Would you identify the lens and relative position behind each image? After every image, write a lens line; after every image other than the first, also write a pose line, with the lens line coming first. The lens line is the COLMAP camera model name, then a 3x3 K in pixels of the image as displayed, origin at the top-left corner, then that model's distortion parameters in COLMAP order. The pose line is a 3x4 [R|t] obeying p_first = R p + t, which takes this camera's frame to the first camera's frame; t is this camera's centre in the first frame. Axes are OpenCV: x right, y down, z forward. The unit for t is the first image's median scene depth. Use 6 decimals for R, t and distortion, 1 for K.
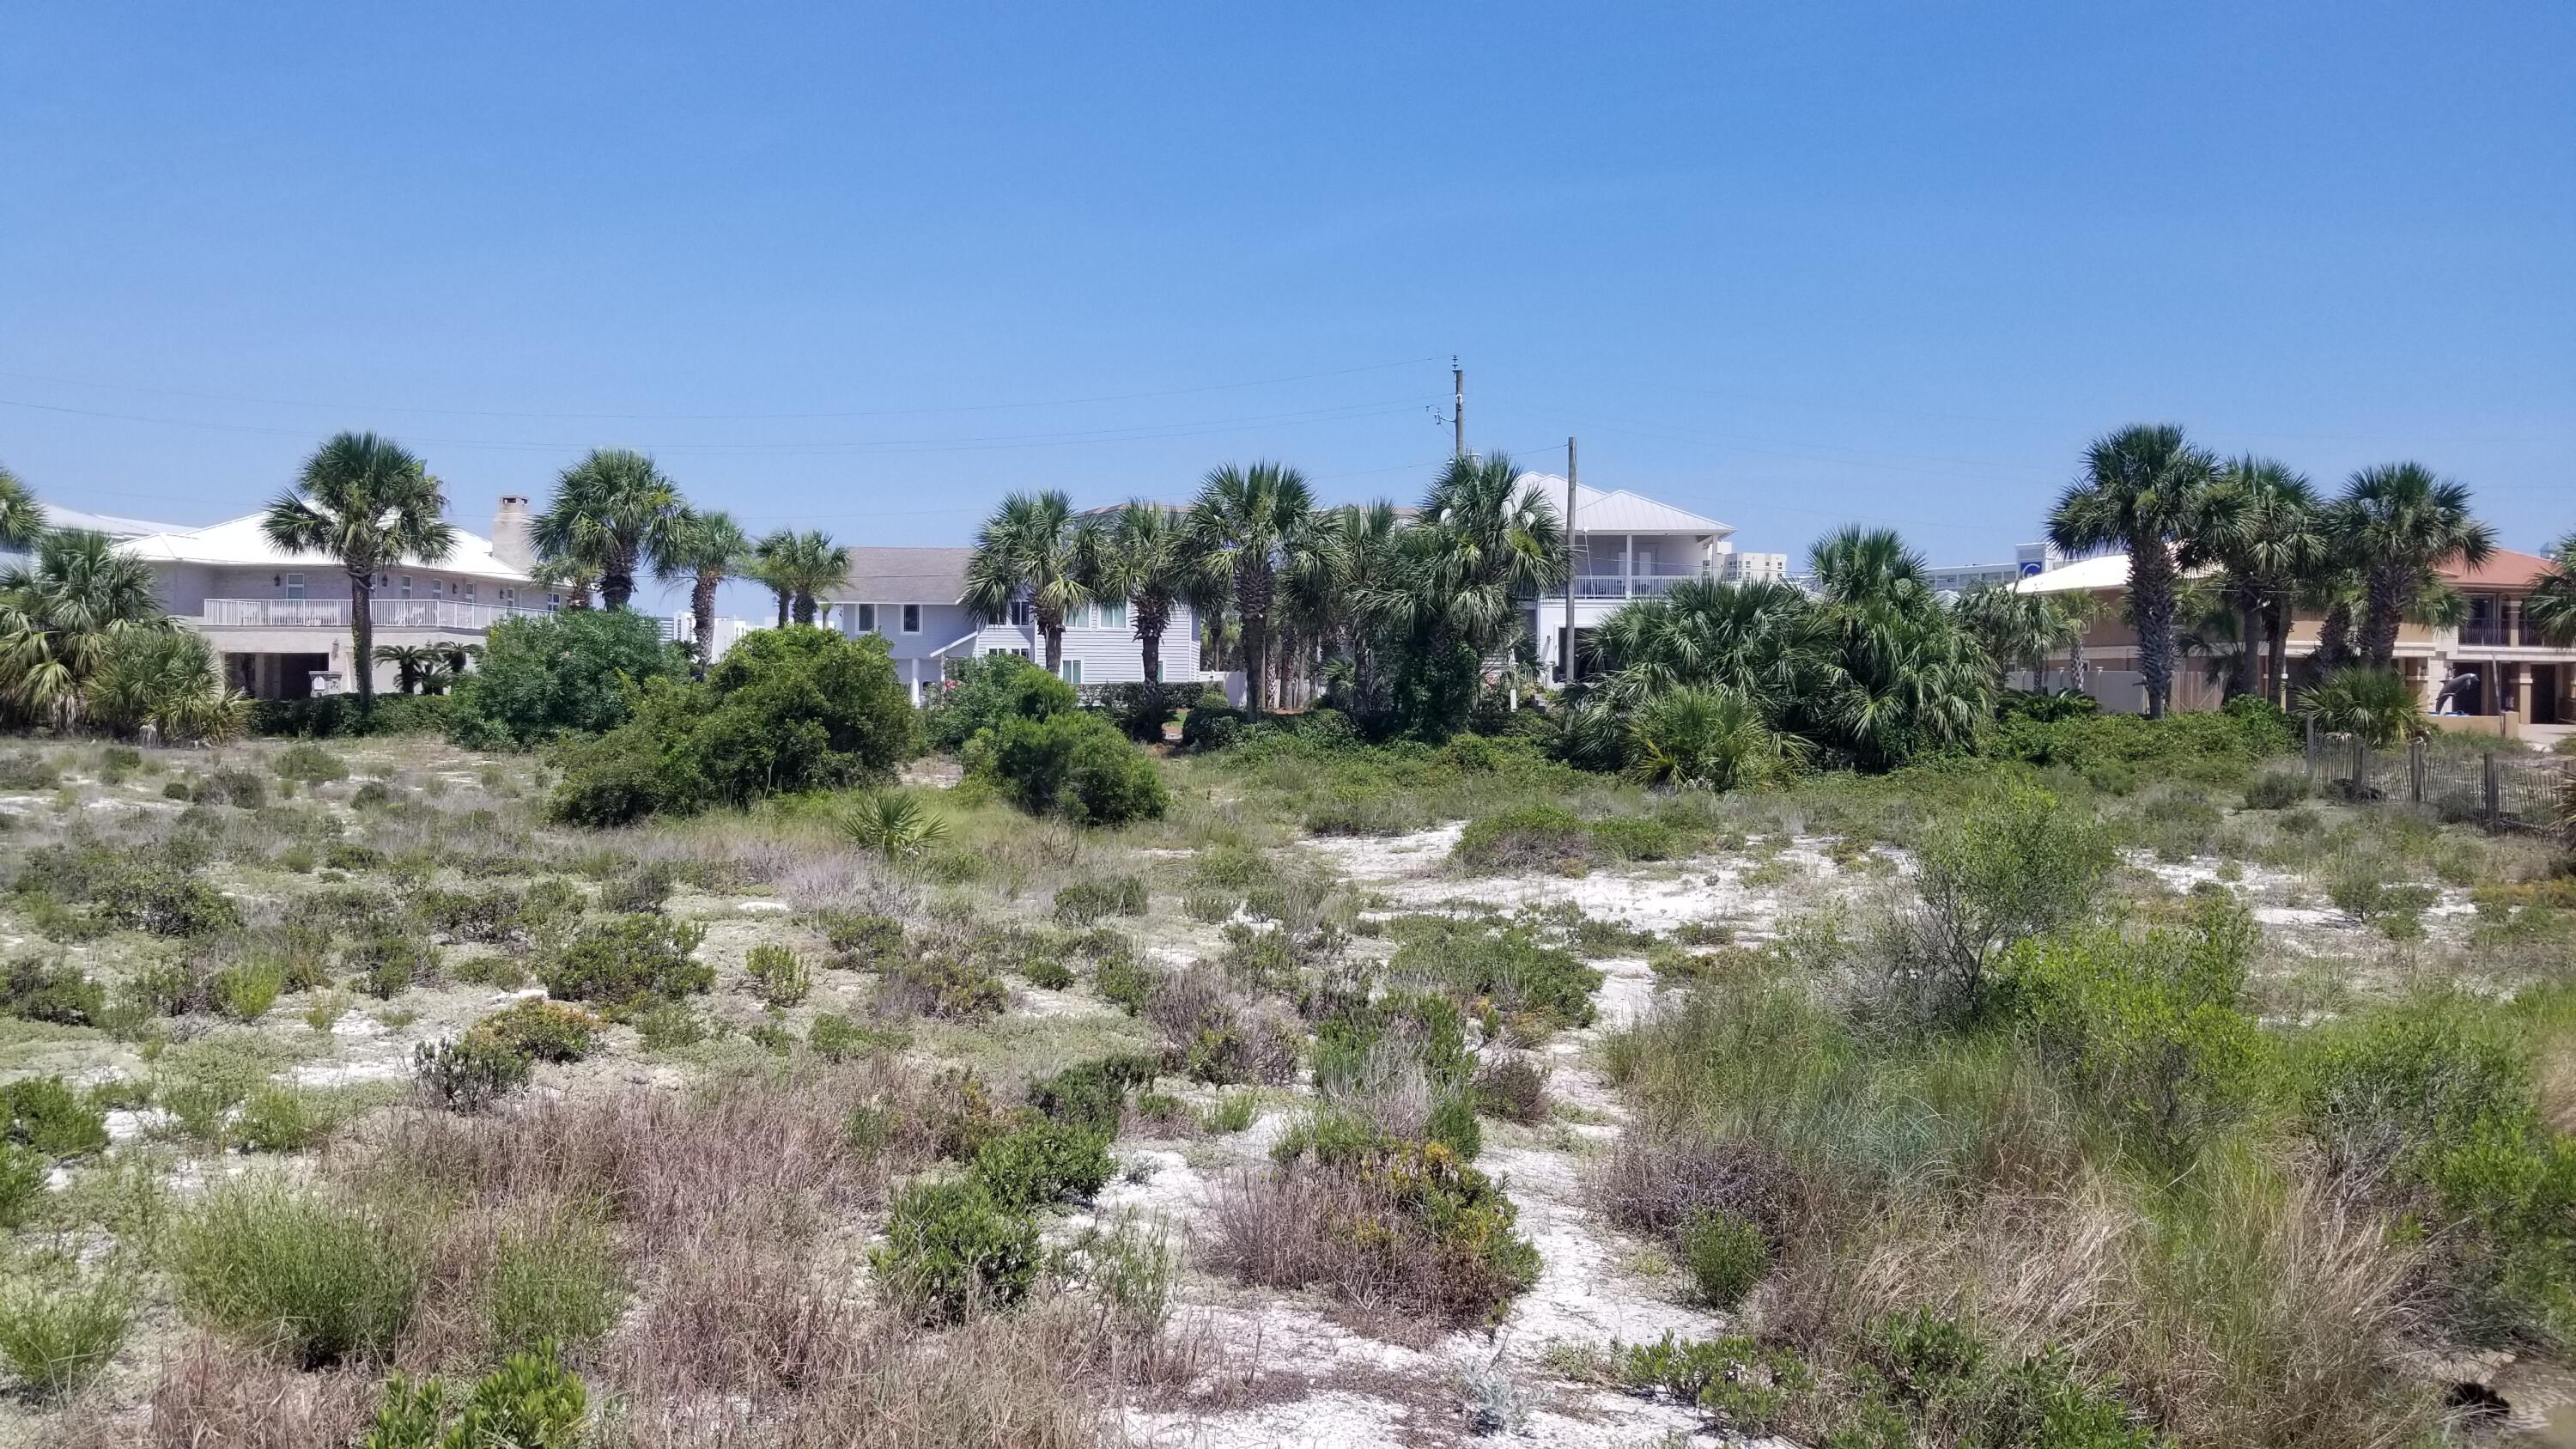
lens RADIAL K [[2000.1, 0, 1218.5], [0, 2000.1, 677.7], [0, 0, 1]] dist [0.081388, -0.144057]
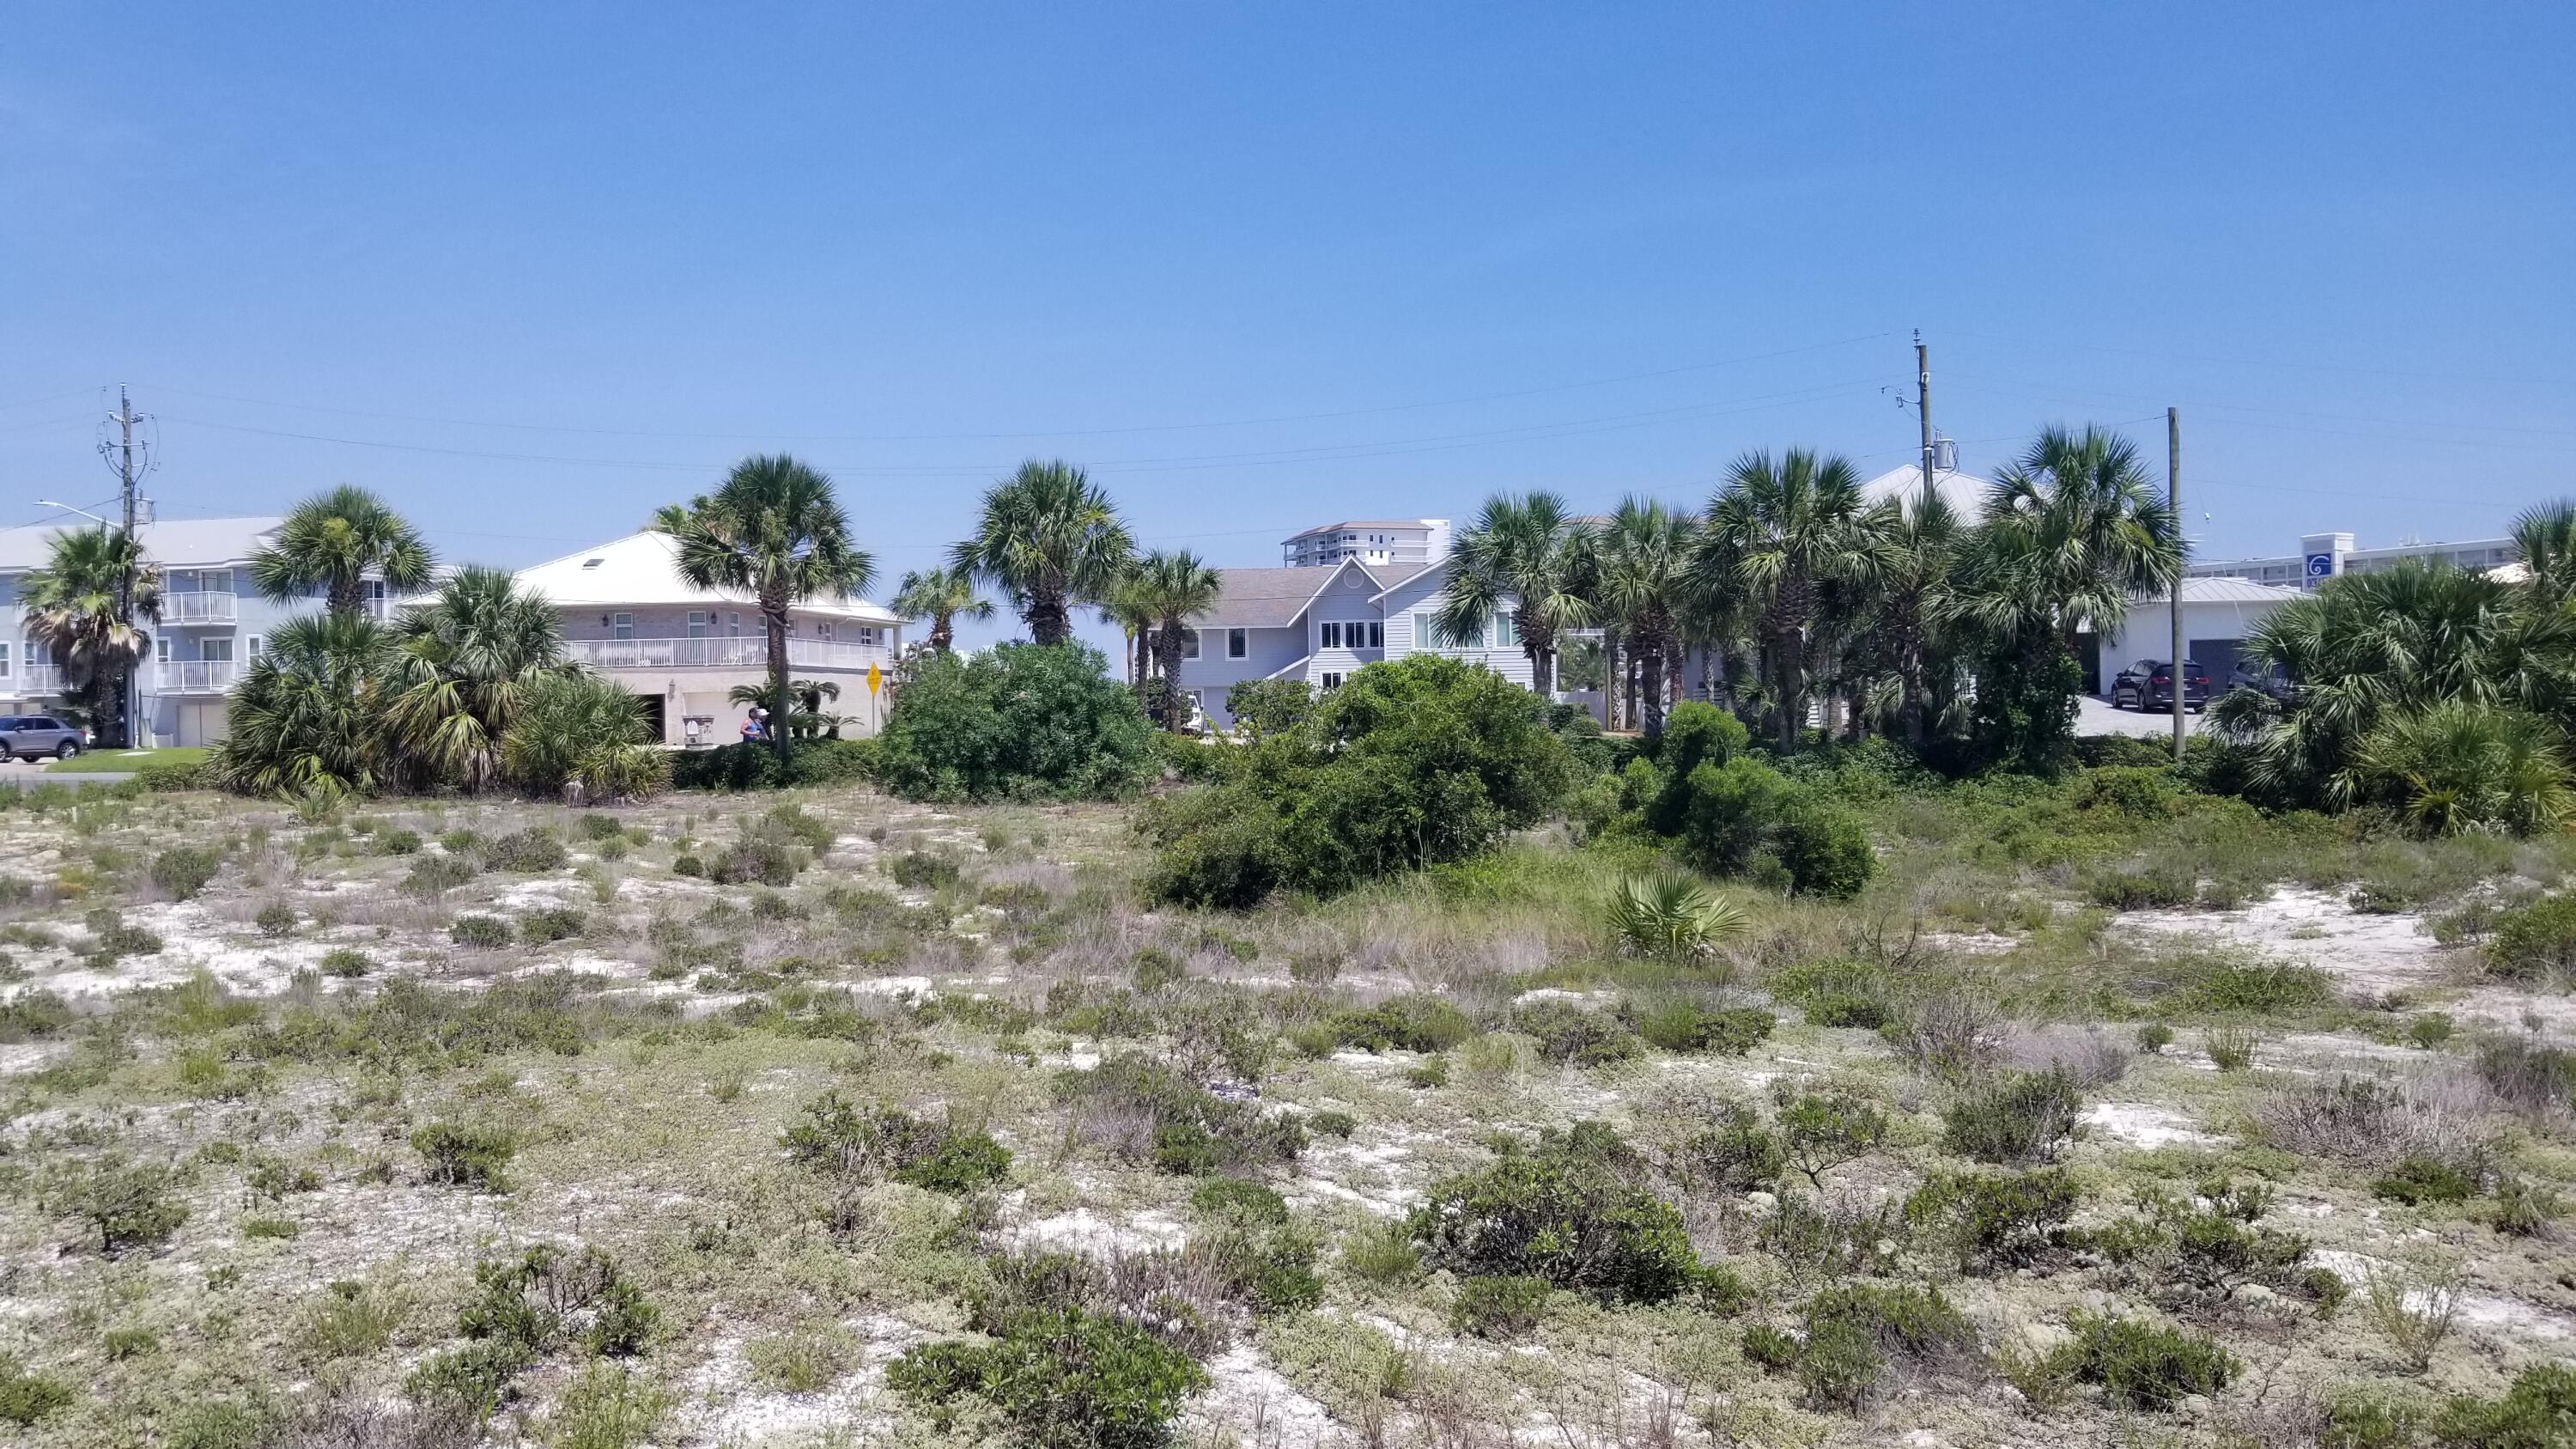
lens RADIAL K [[2000.1, 0, 1210.6], [0, 2000.1, 693.0], [0, 0, 1]] dist [0.081388, -0.144057]
pose [[0.994205, -0.022344, -0.105153, -0.145699], [0.022087, 0.999750, -0.003611, -0.006584], [0.105207, 0.001267, 0.994450, 0.125135]]
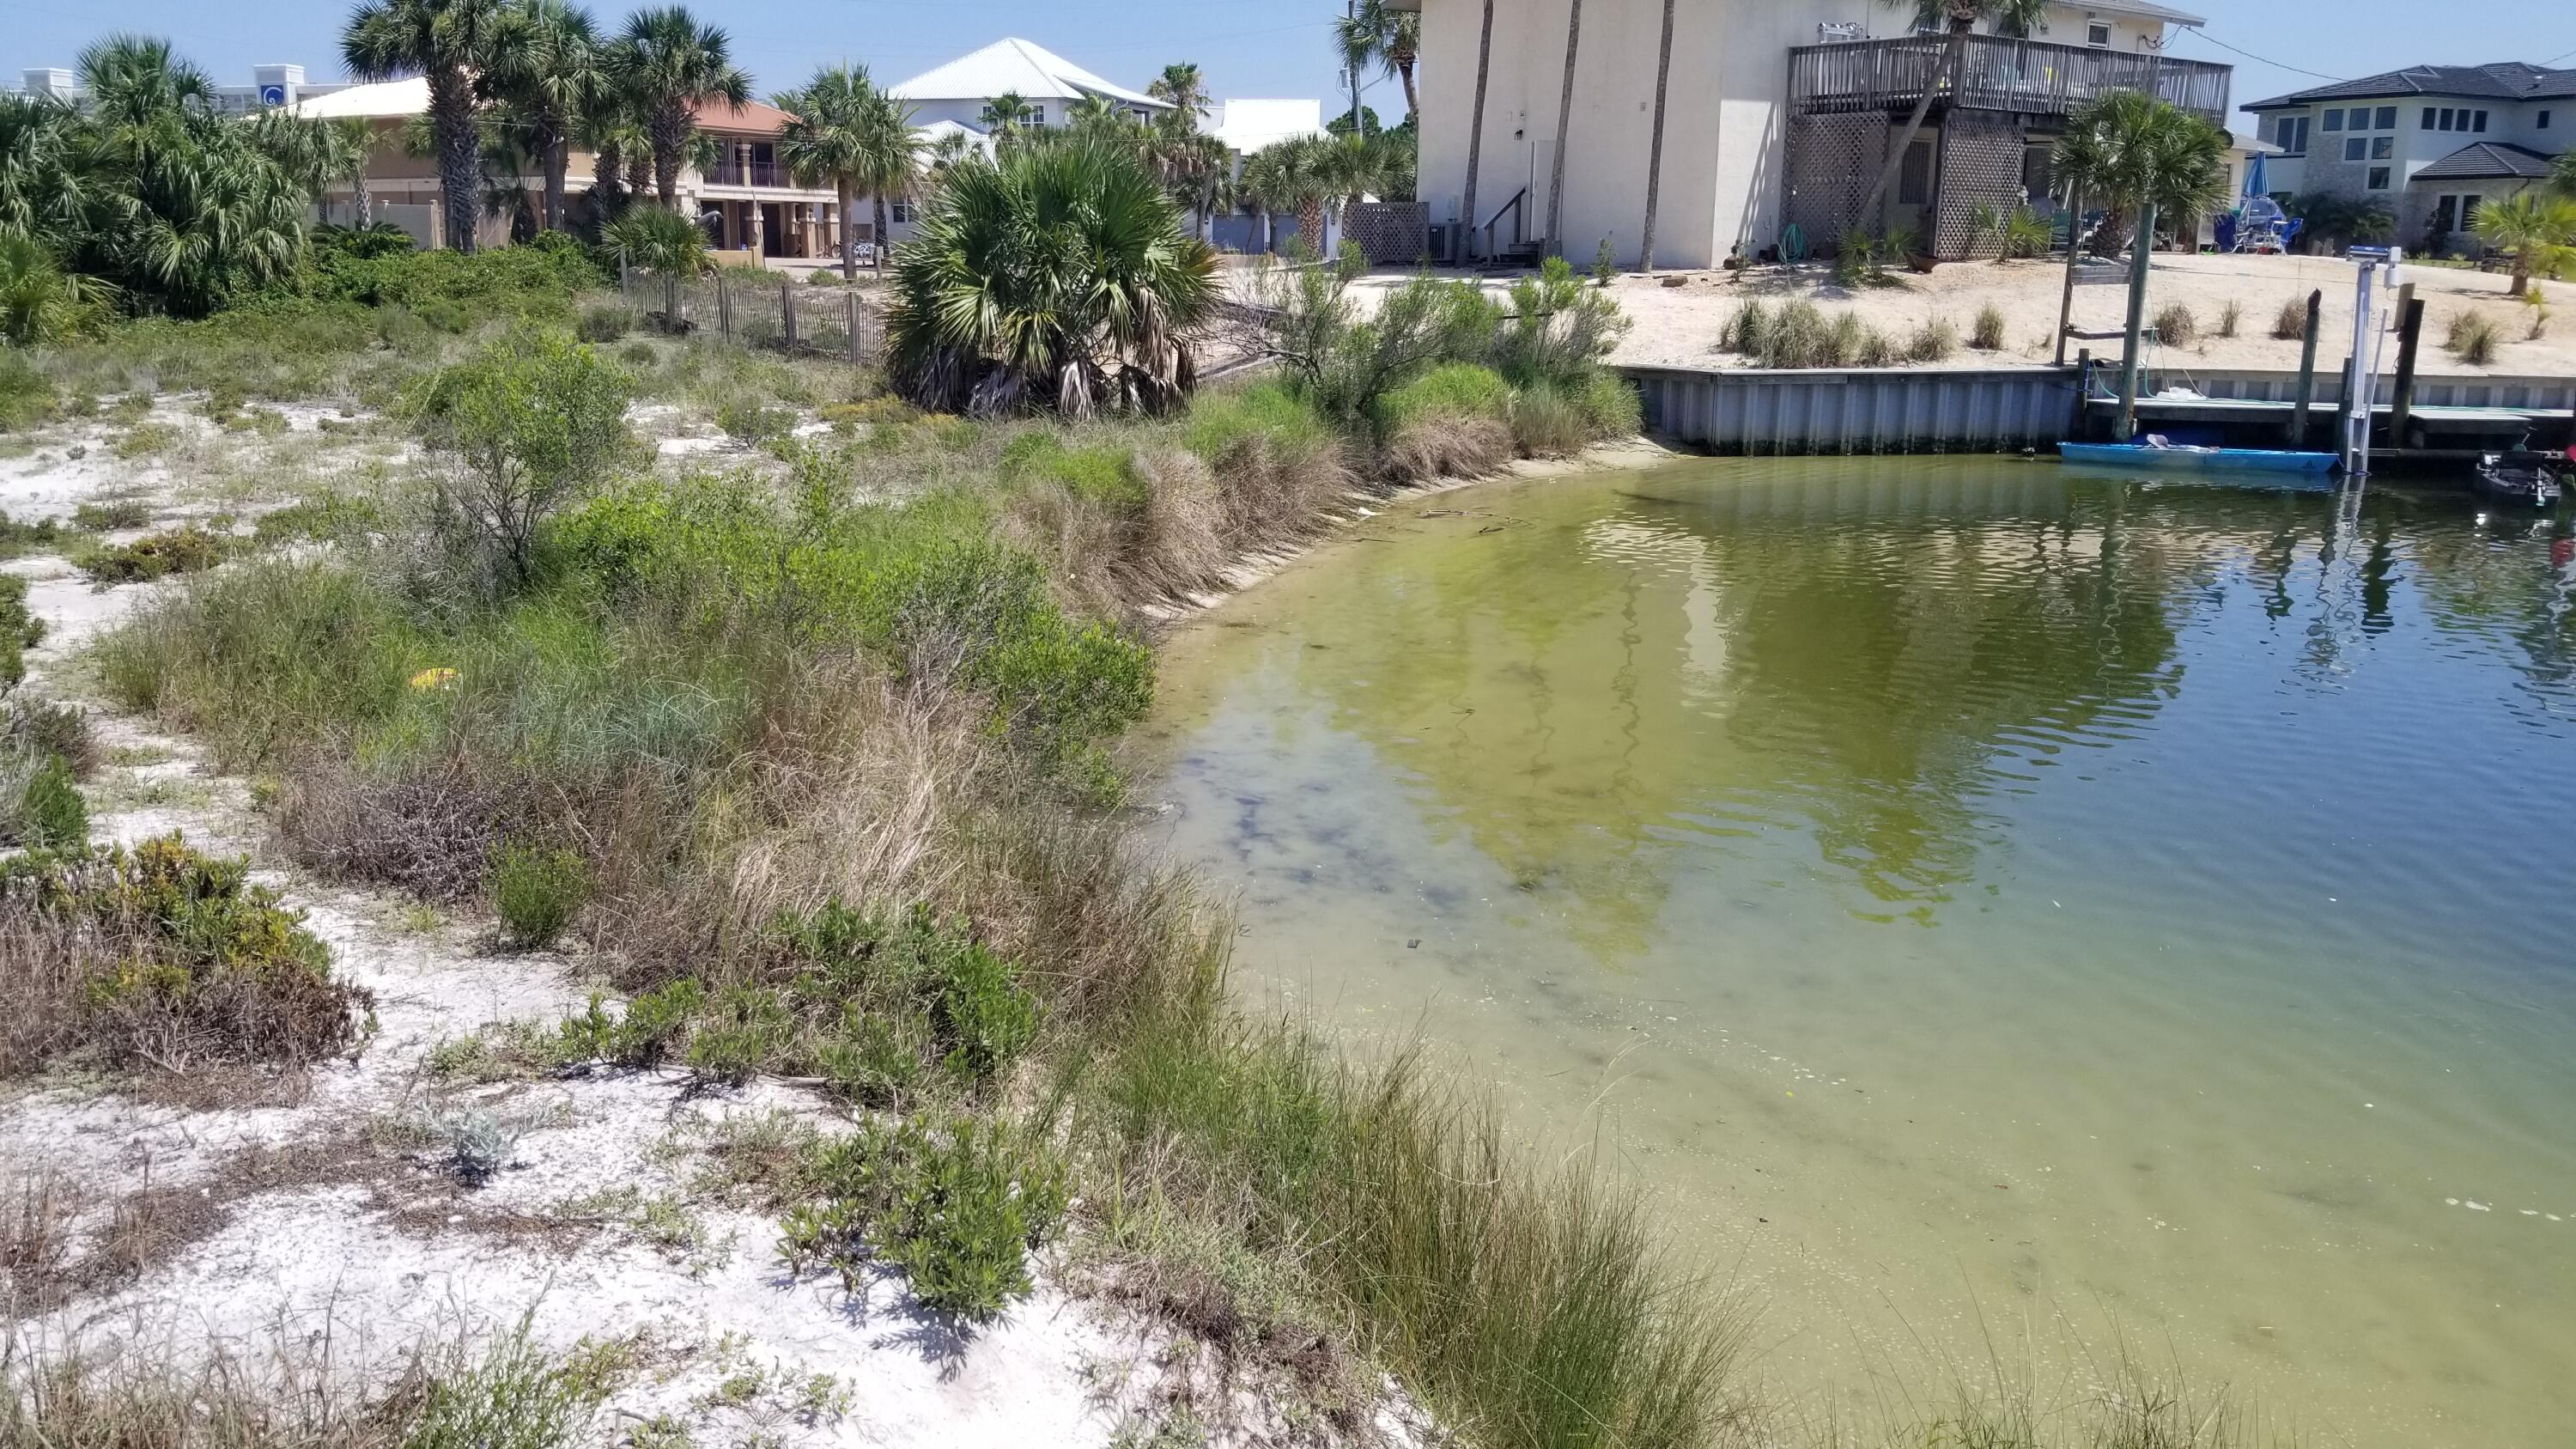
lens RADIAL K [[2000.1, 0, 1184.8], [0, 2000.1, 689.5], [0, 0, 1]] dist [0.081388, -0.144057]
pose [[0.702596, -0.158464, 0.693721, -0.017884], [-0.005885, 0.973562, 0.228347, -0.000543], [-0.711565, -0.164519, 0.683088, 0.024631]]
